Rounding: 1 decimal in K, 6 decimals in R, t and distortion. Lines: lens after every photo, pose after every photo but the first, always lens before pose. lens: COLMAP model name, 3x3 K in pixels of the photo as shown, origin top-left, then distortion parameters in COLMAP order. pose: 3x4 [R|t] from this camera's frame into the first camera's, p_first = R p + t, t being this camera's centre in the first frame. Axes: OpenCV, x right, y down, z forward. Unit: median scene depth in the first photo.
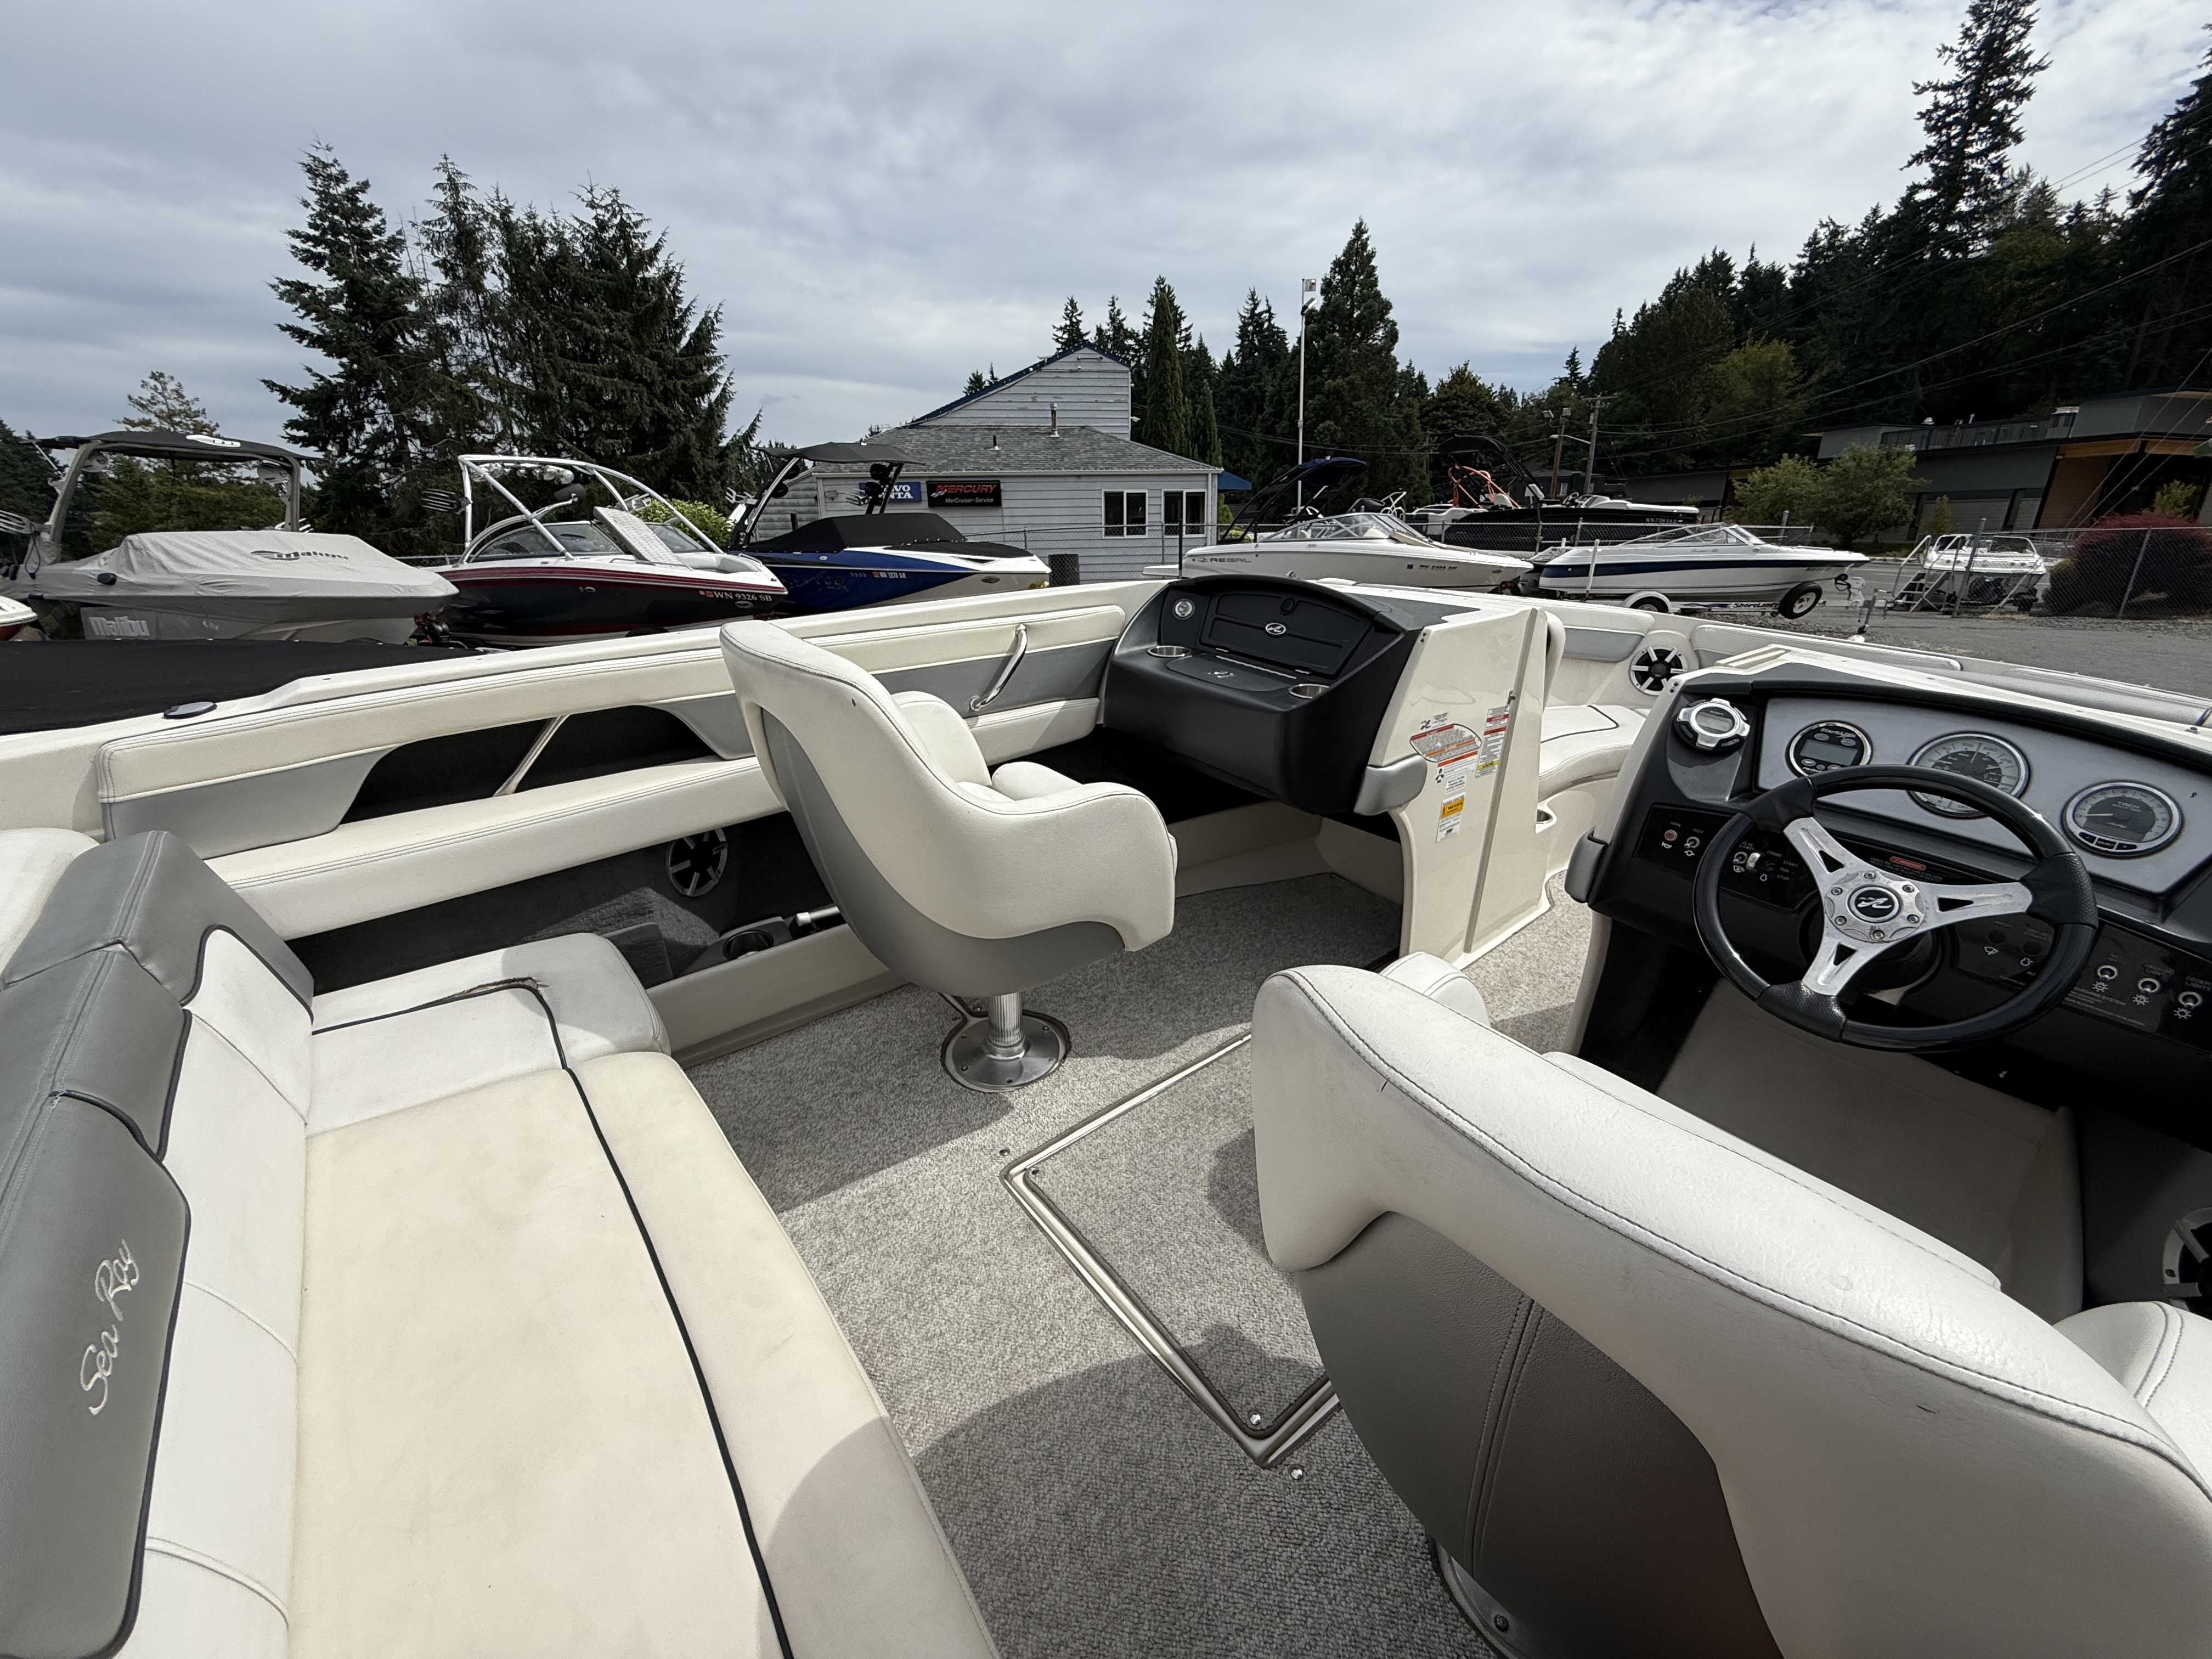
lens RADIAL K [[885.0, 0, 1102.5], [0, 885.0, 827.8], [0, 0, 1]] dist [0.000806, 0.000032]
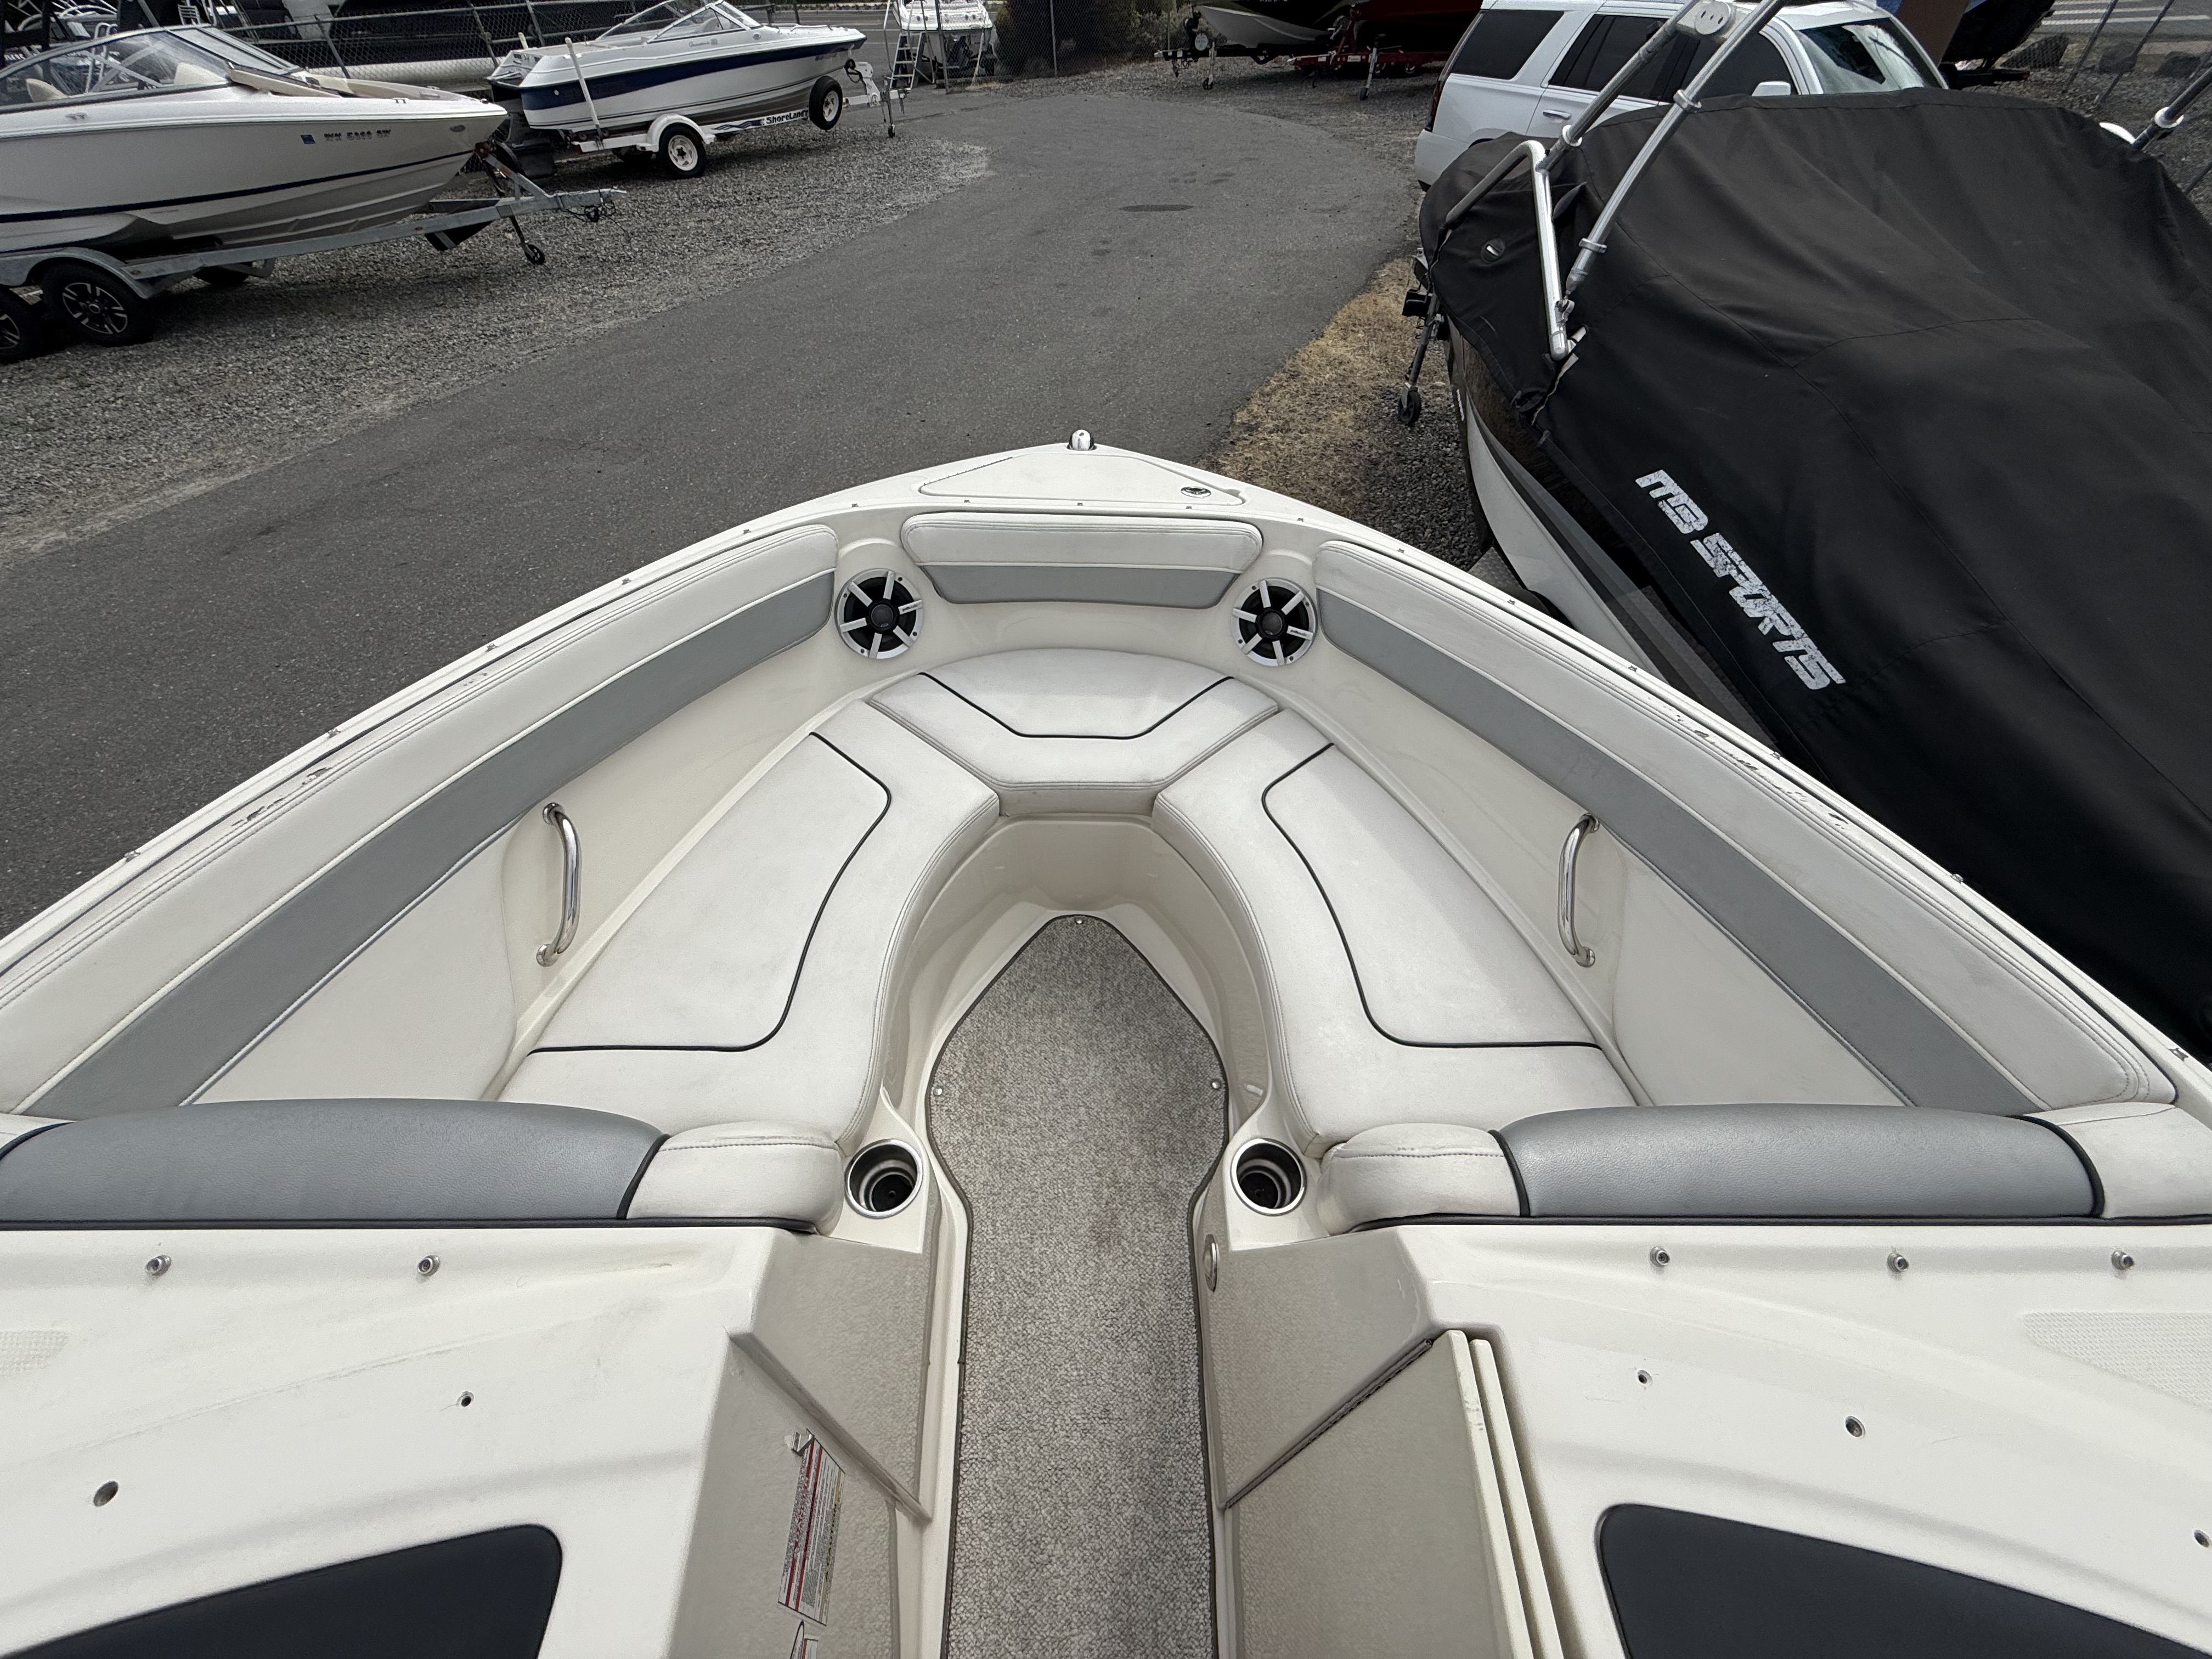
lens RADIAL K [[885.0, 0, 1105.3], [0, 885.0, 829.2], [0, 0, 1]] dist [0.000806, 0.000032]
pose [[0.611461, -0.579231, 0.539080, 0.494206], [0.291486, 0.798257, 0.527088, -0.481584], [-0.735630, -0.165160, 0.656940, 0.745742]]
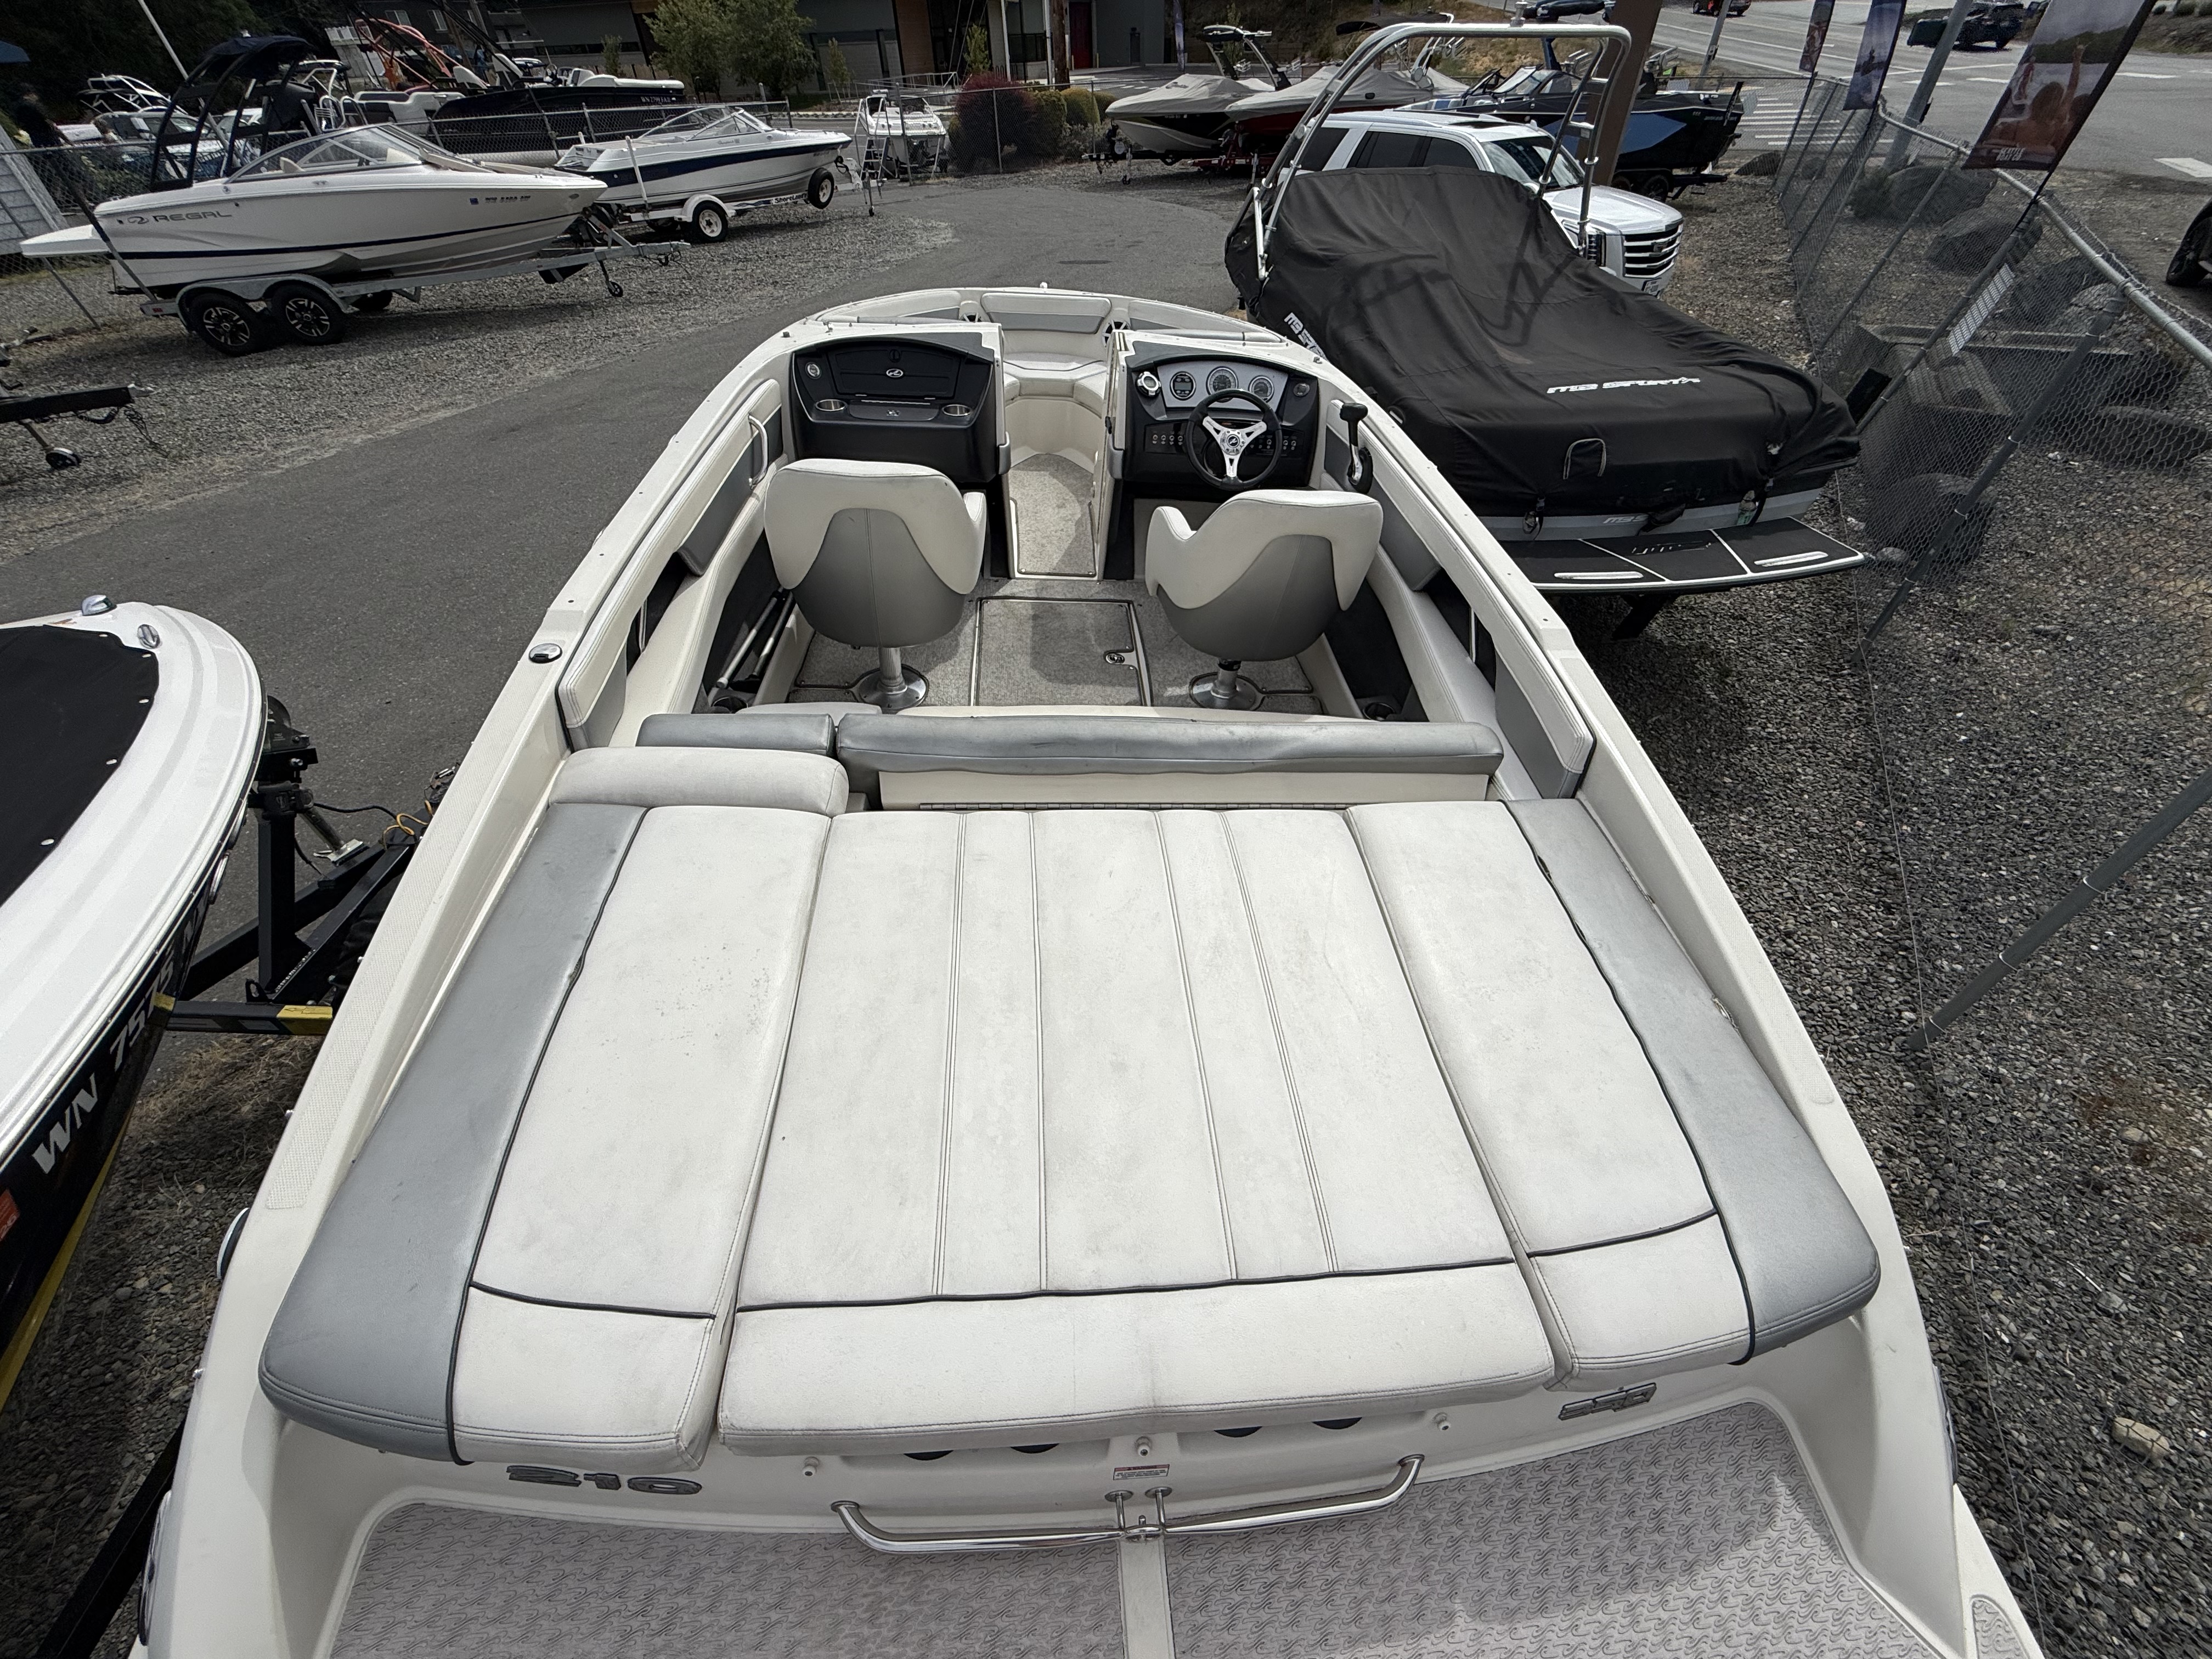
lens RADIAL K [[885.0, 0, 1106.3], [0, 885.0, 828.9], [0, 0, 1]] dist [0.000806, 0.000032]
pose [[0.564213, -0.554641, 0.611586, -0.997712], [0.288336, 0.826479, 0.483524, -0.207482], [-0.773645, -0.096468, 0.626233, -0.348034]]
